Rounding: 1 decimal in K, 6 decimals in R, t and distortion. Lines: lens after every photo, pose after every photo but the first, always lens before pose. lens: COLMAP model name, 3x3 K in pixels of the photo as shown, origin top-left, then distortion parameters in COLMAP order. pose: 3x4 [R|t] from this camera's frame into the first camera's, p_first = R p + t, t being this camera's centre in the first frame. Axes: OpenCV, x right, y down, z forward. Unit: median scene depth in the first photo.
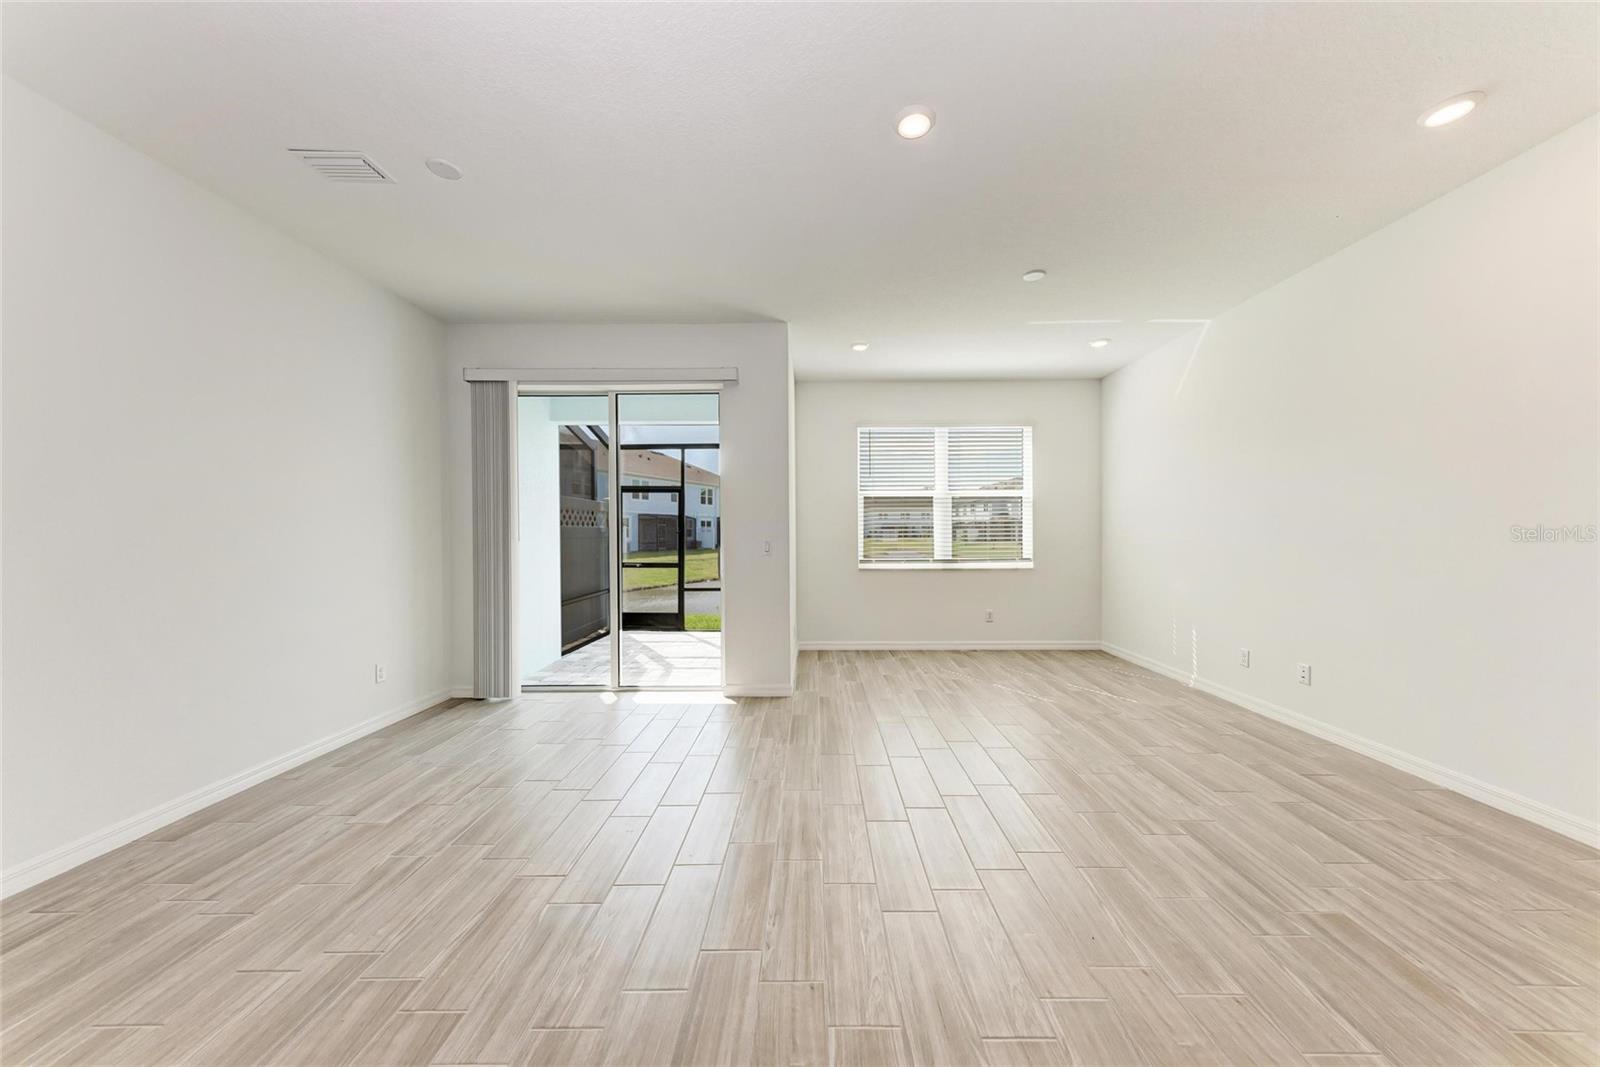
lens RADIAL K [[555.1, 0, 813.6], [0, 555.1, 536.0], [0, 0, 1]] dist [0.008603, -0.000192]
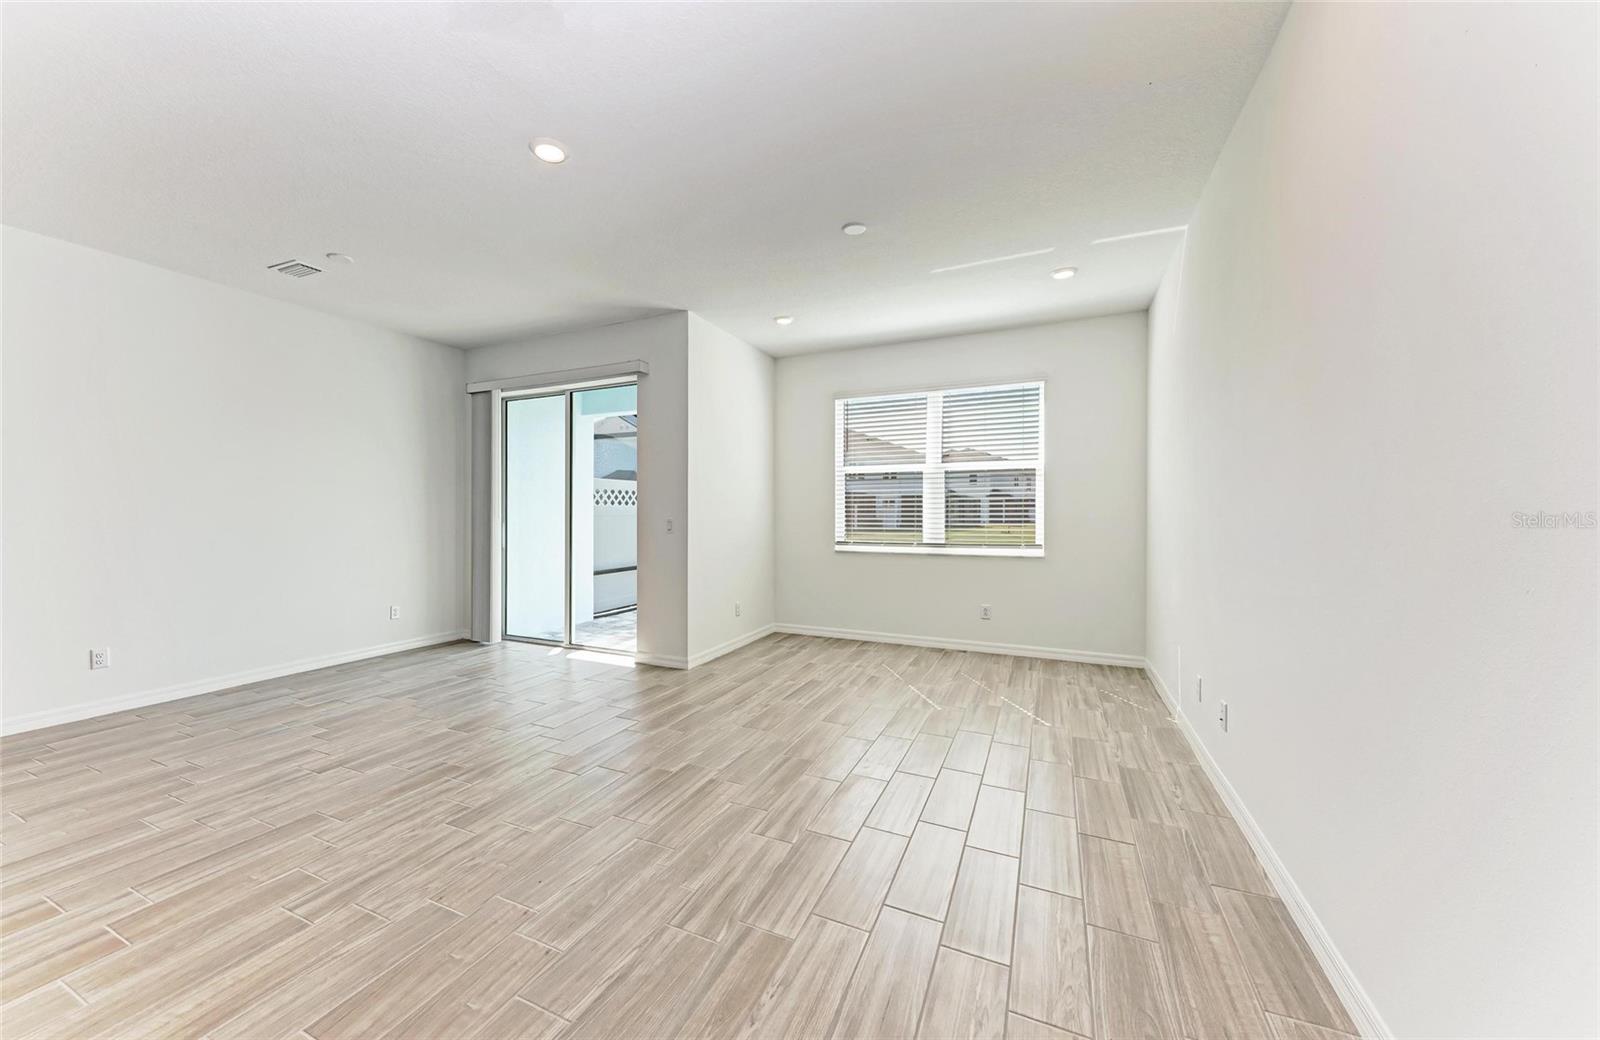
lens RADIAL K [[600.8, 0, 756.1], [0, 600.8, 504.2], [0, 0, 1]] dist [0.011906, -0.000139]
pose [[0.897931, -0.001598, -0.440132, 0.549928], [-0.006318, 0.999844, -0.016521, -0.001832], [0.440090, 0.017615, 0.897781, 0.042144]]
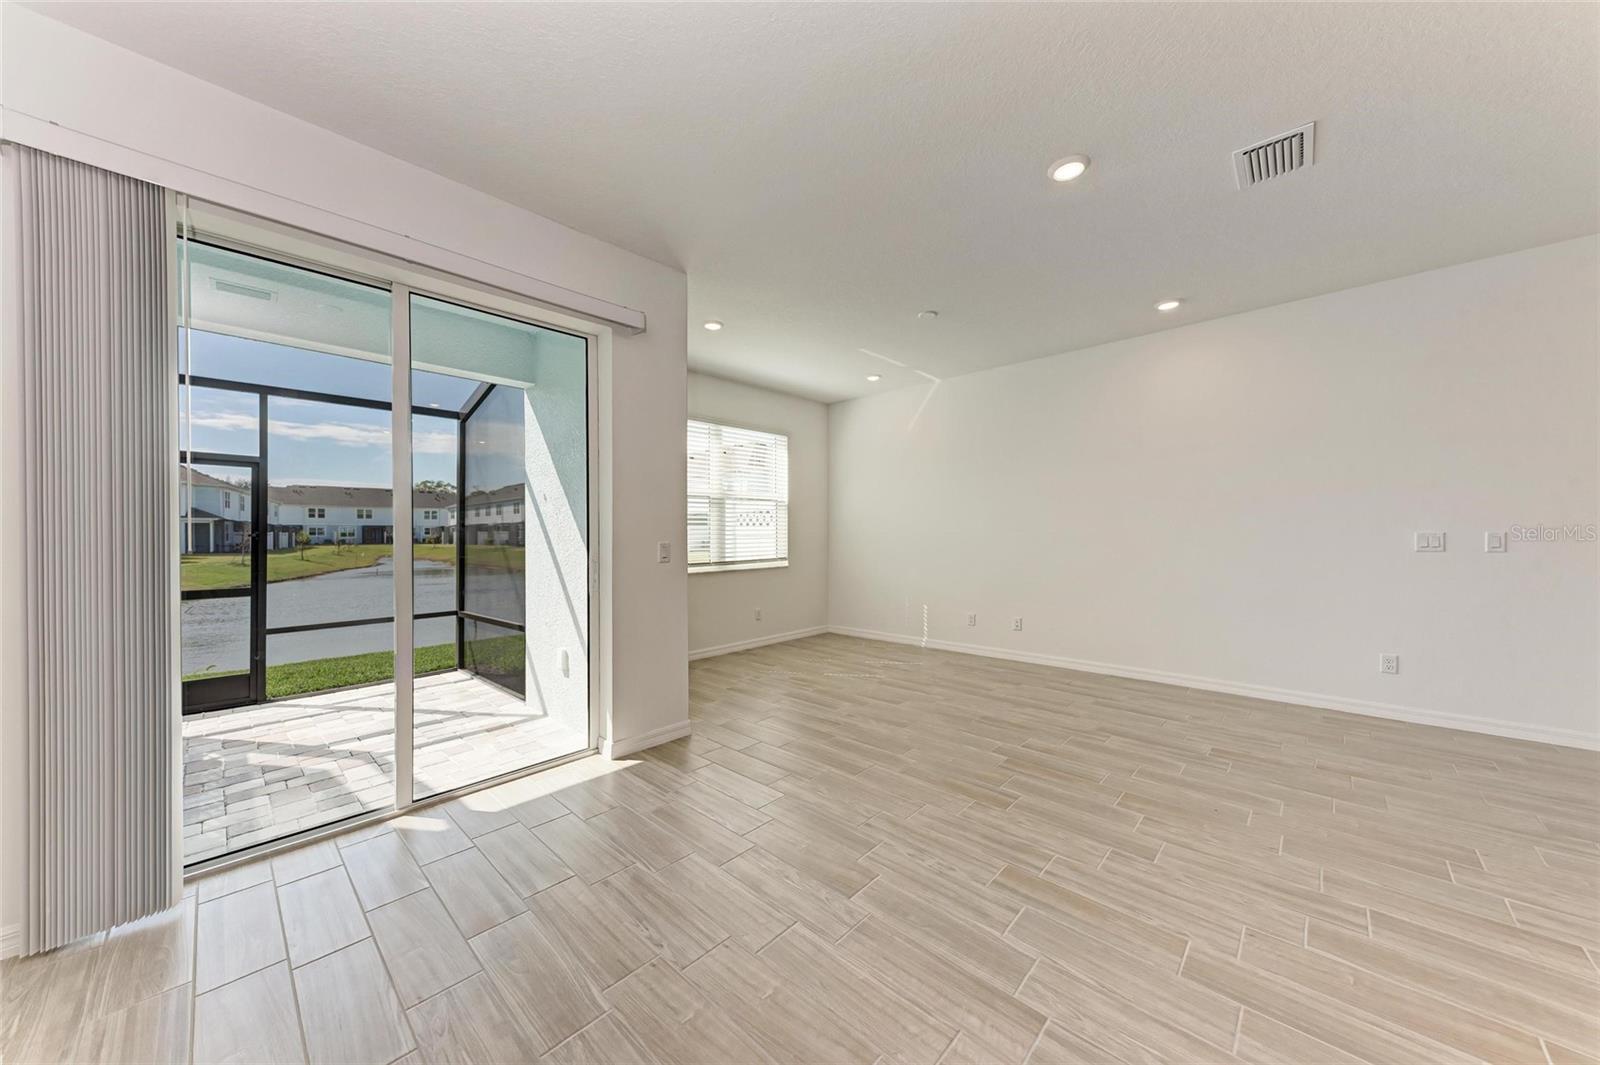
lens RADIAL K [[547.6, 0, 815.8], [0, 547.6, 536.0], [0, 0, 1]] dist [0.010843, -0.000114]
pose [[0.677754, -0.005211, 0.735270, -0.490540], [0.009029, 0.999958, -0.001235, 0.000676], [-0.735233, 0.007476, 0.677773, 0.307333]]
